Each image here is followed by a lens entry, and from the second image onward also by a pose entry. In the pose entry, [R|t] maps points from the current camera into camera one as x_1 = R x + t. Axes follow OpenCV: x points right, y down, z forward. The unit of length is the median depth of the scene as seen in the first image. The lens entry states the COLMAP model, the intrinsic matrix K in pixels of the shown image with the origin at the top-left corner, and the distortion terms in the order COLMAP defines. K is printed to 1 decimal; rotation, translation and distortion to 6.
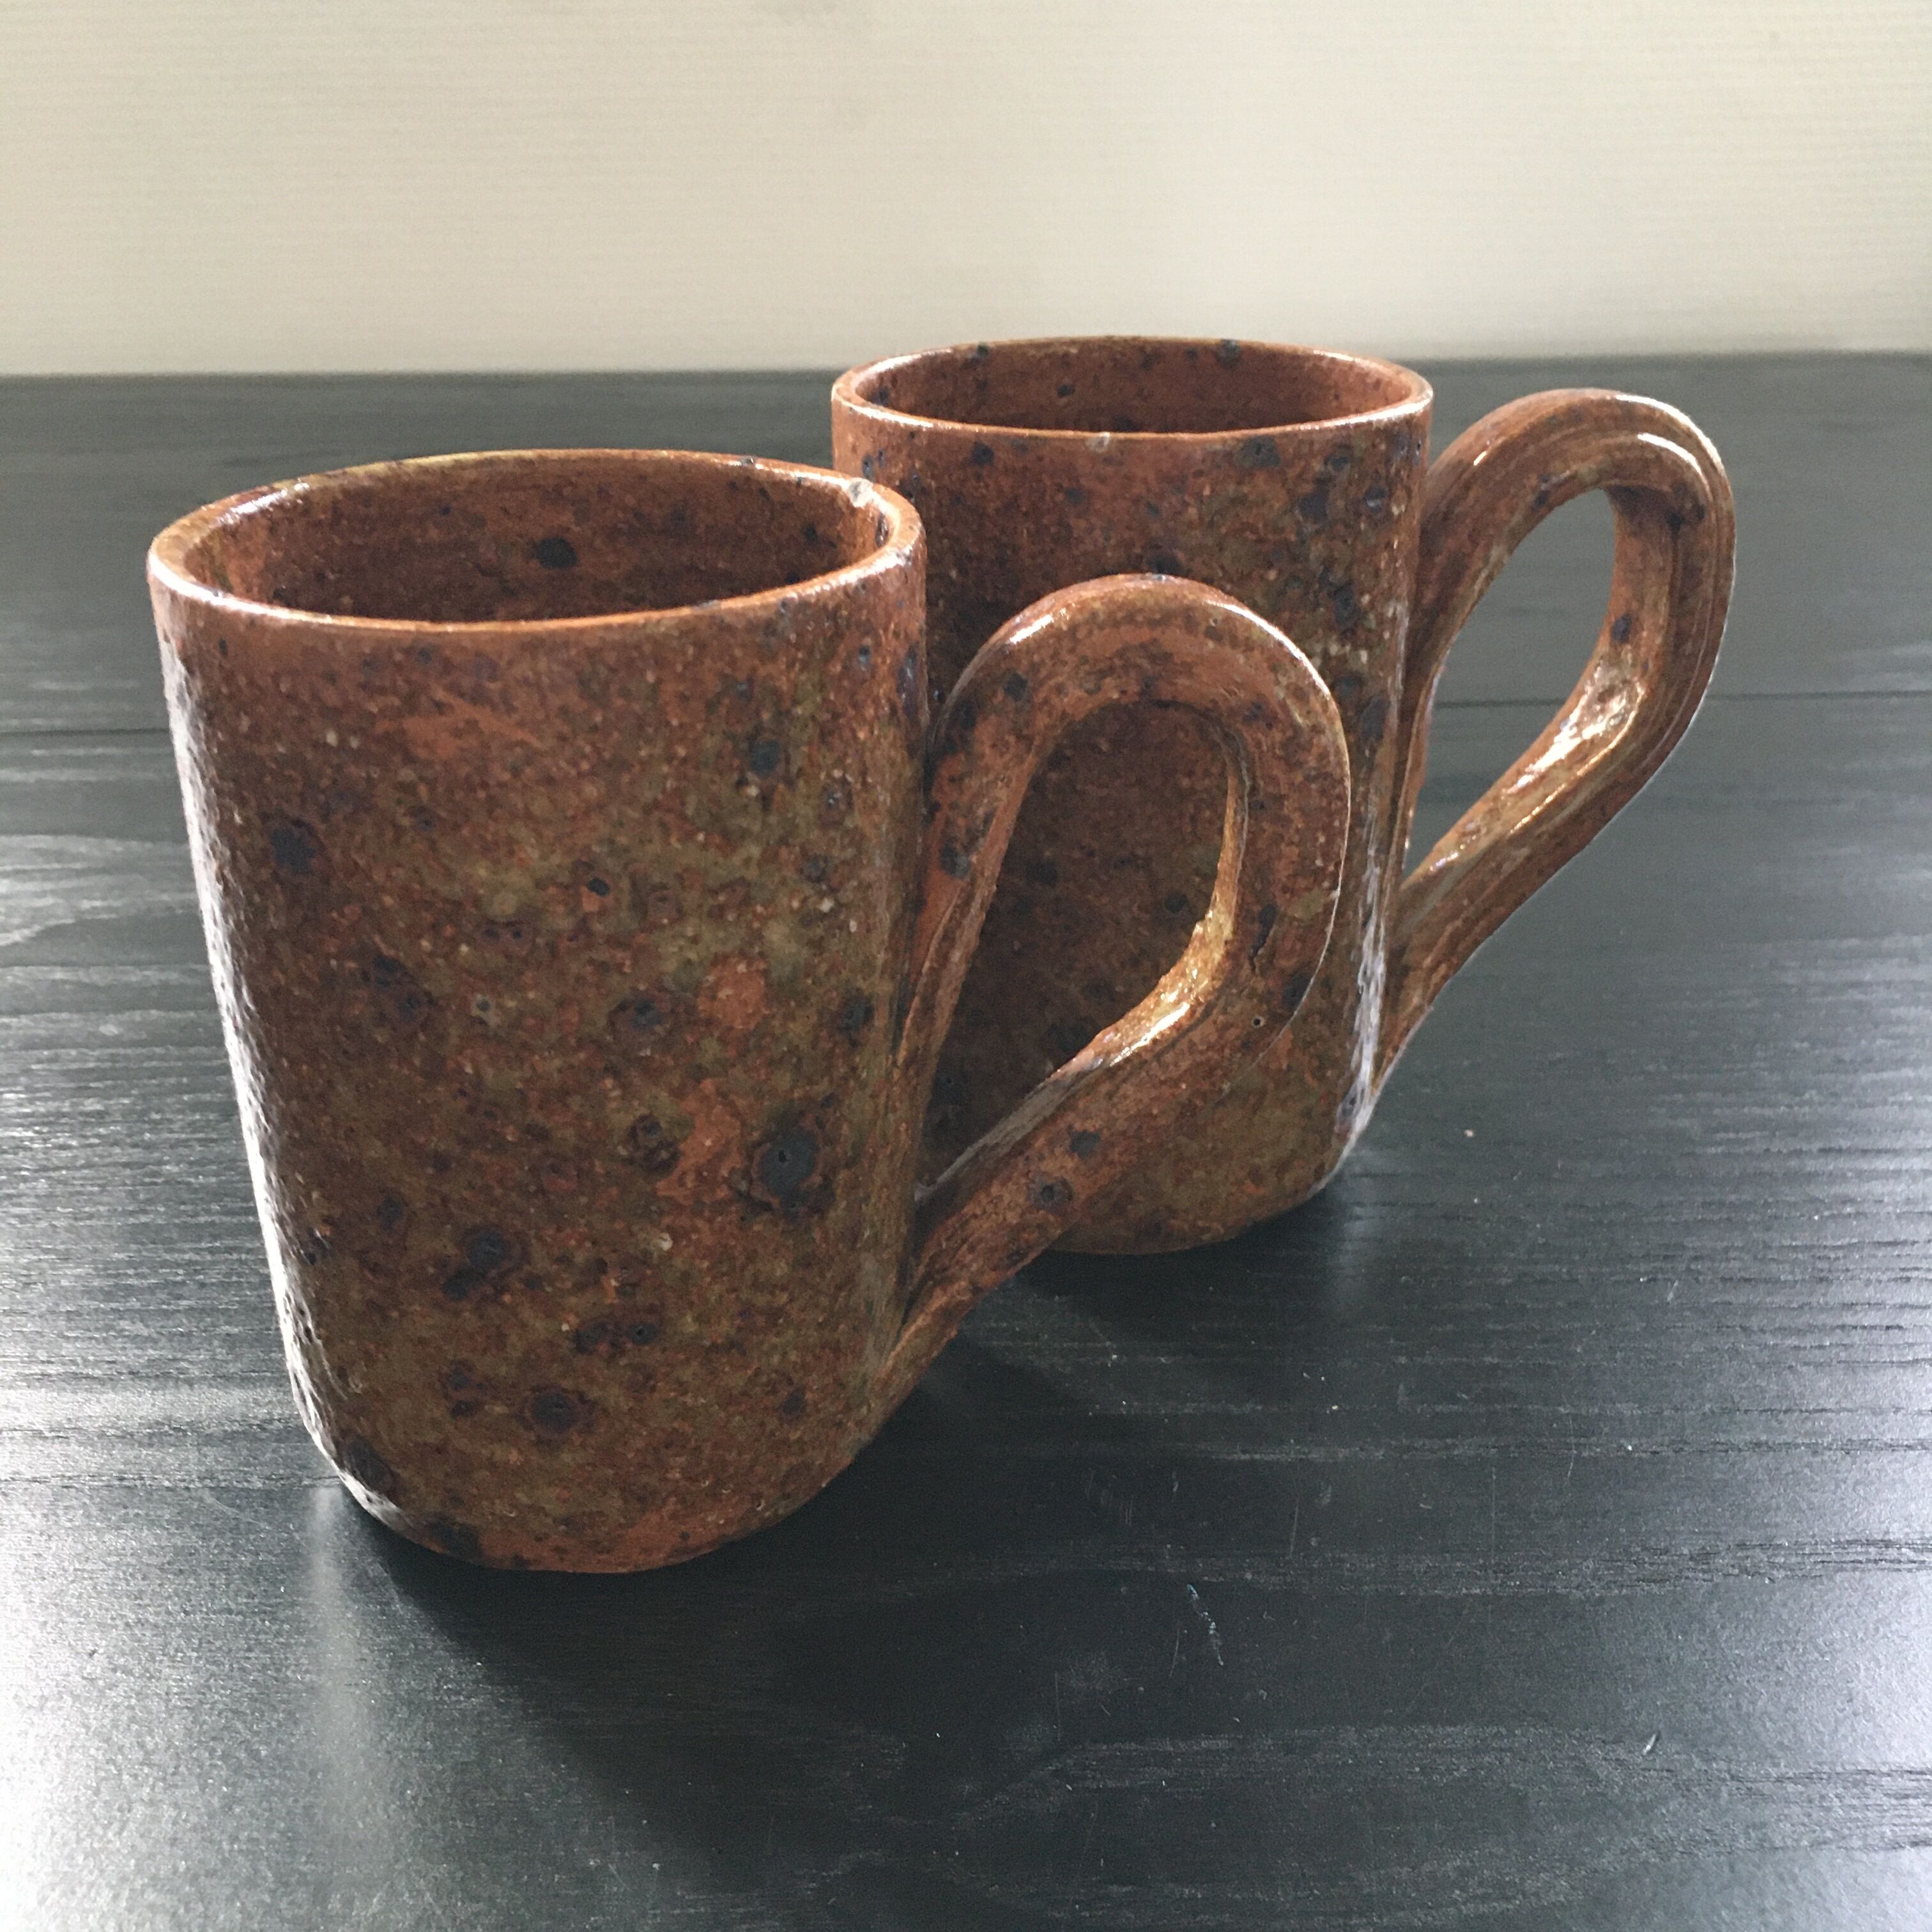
lens RADIAL K [[2209.4, 0, 966.0], [0, 2209.4, 966.0], [0, 0, 1]] dist [0.057927, -0.098637]
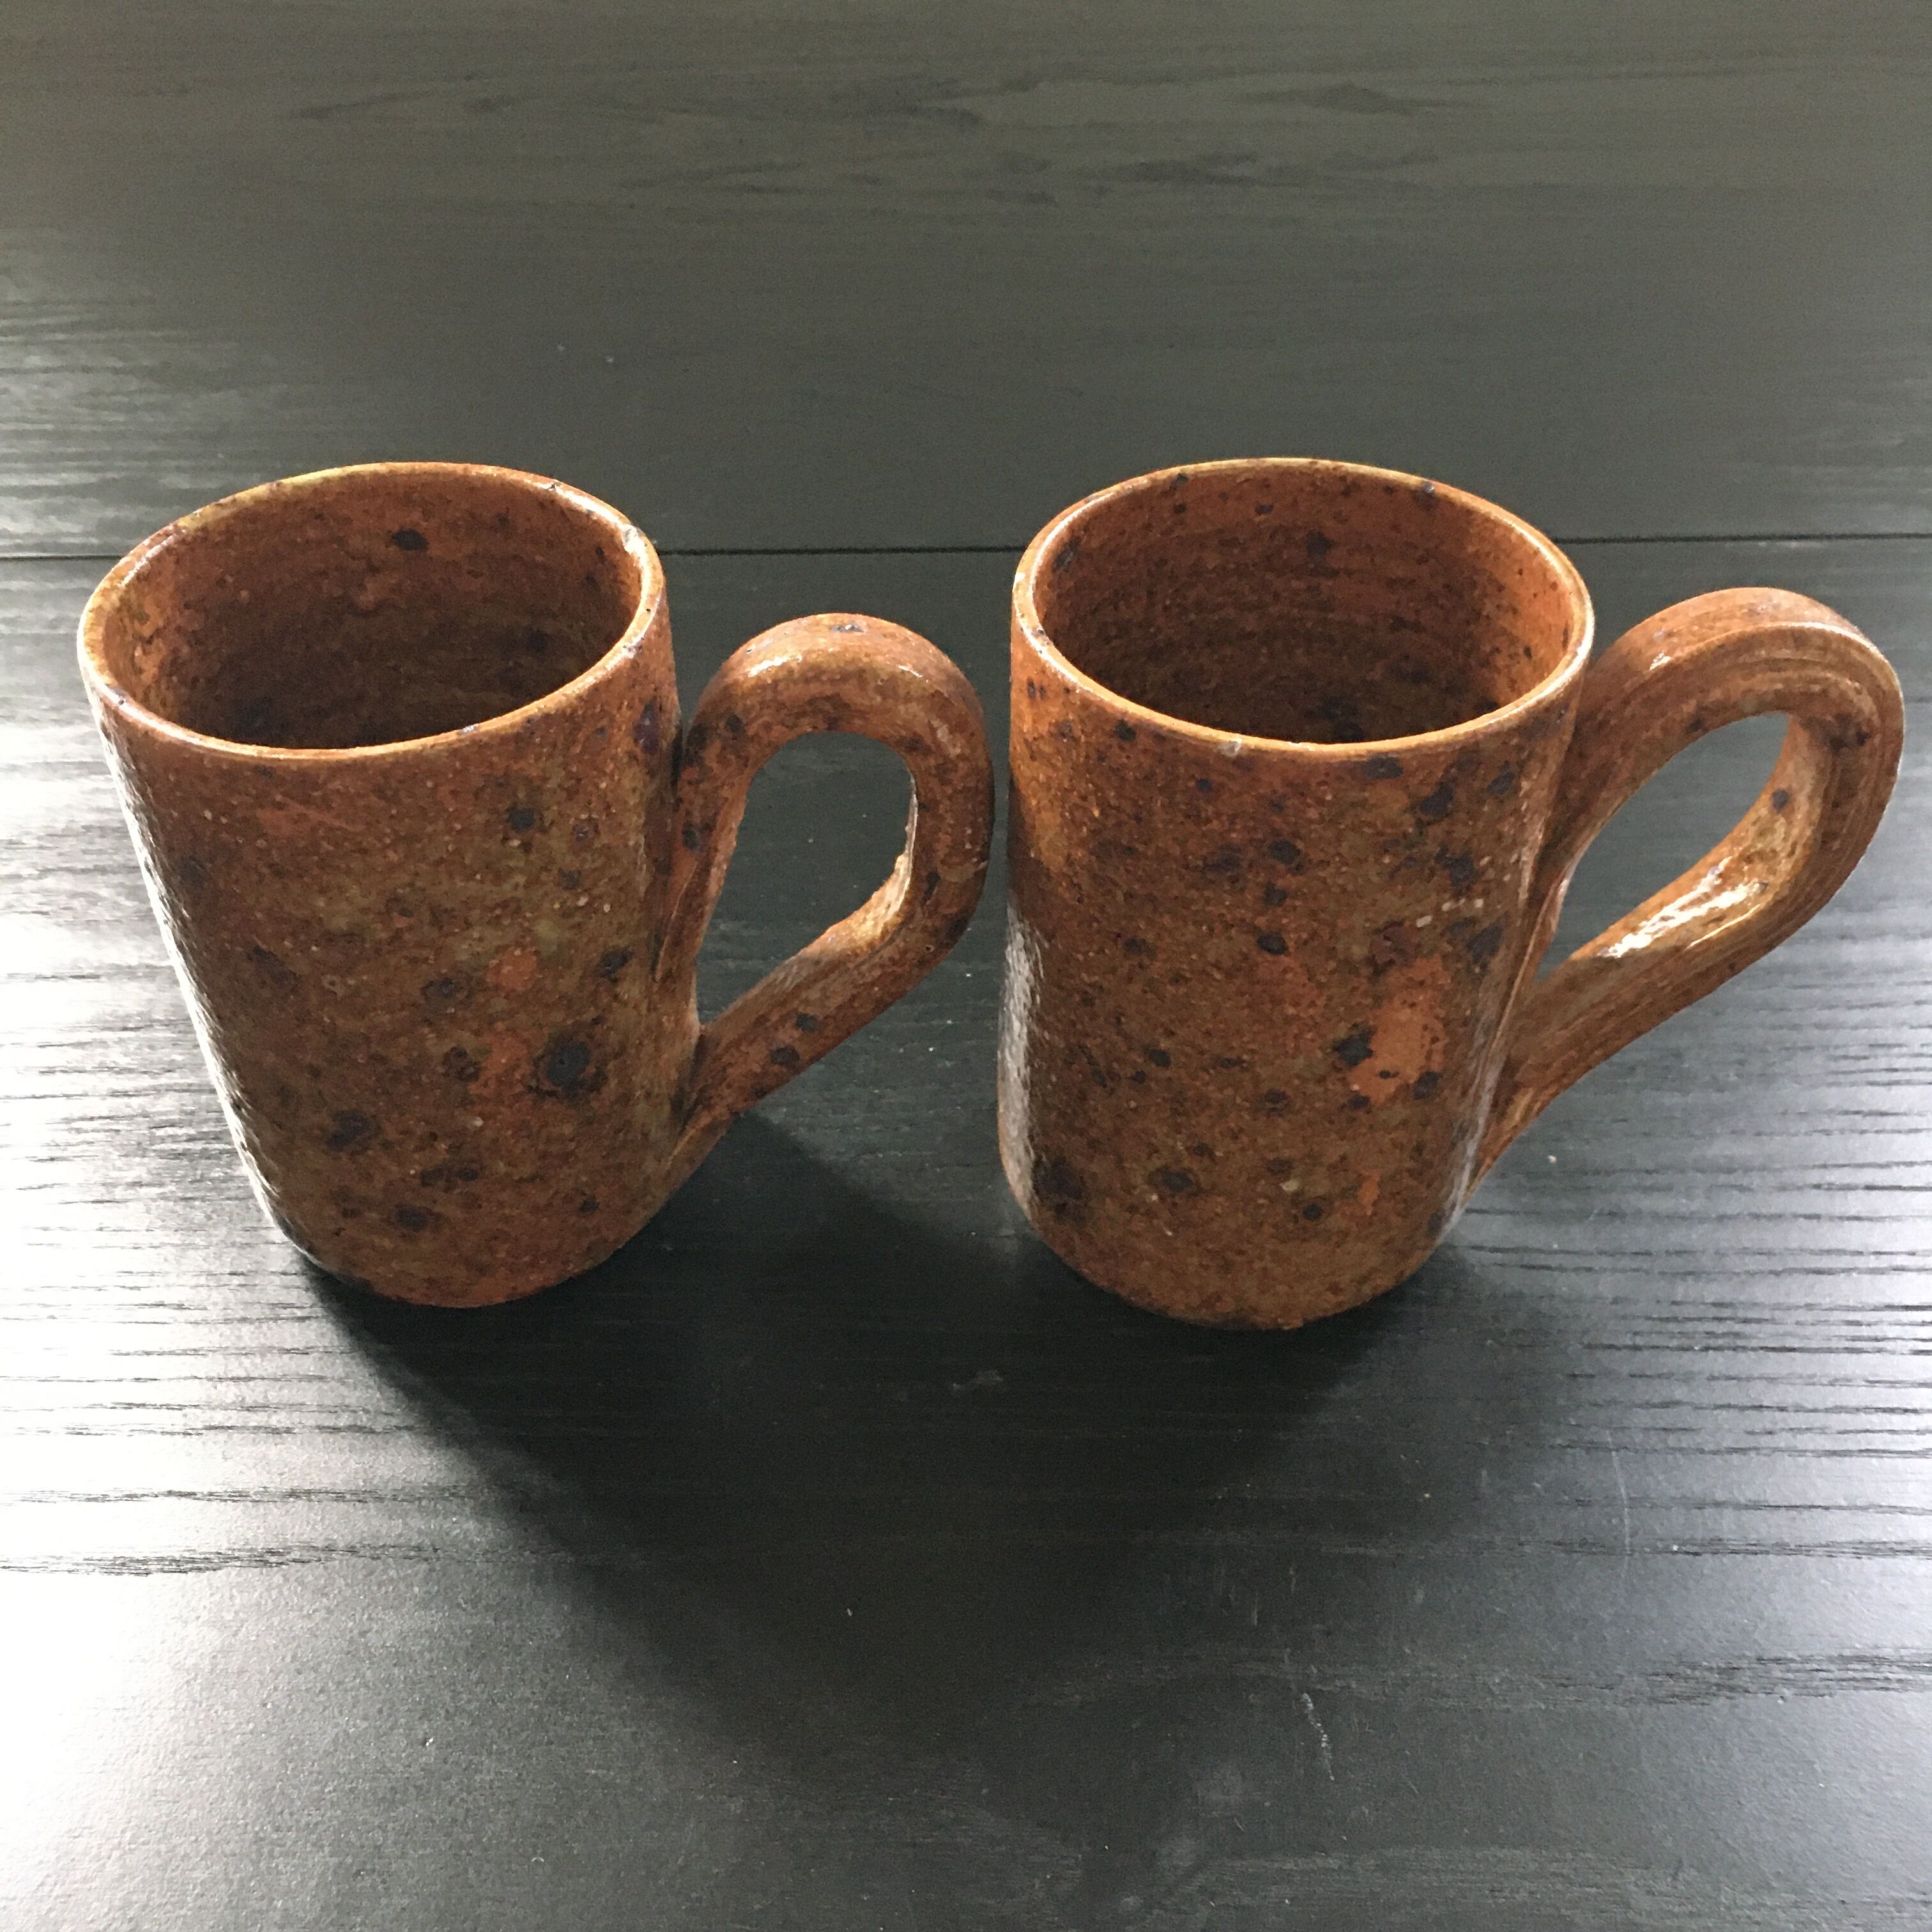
lens RADIAL K [[2177.2, 0, 966.0], [0, 2177.2, 966.0], [0, 0, 1]] dist [0.037641, -0.001424]
pose [[0.998864, 0.035345, -0.031975, 0.219740], [-0.025413, 0.962507, 0.270065, -0.359916], [0.040321, -0.268945, 0.962311, -0.310640]]
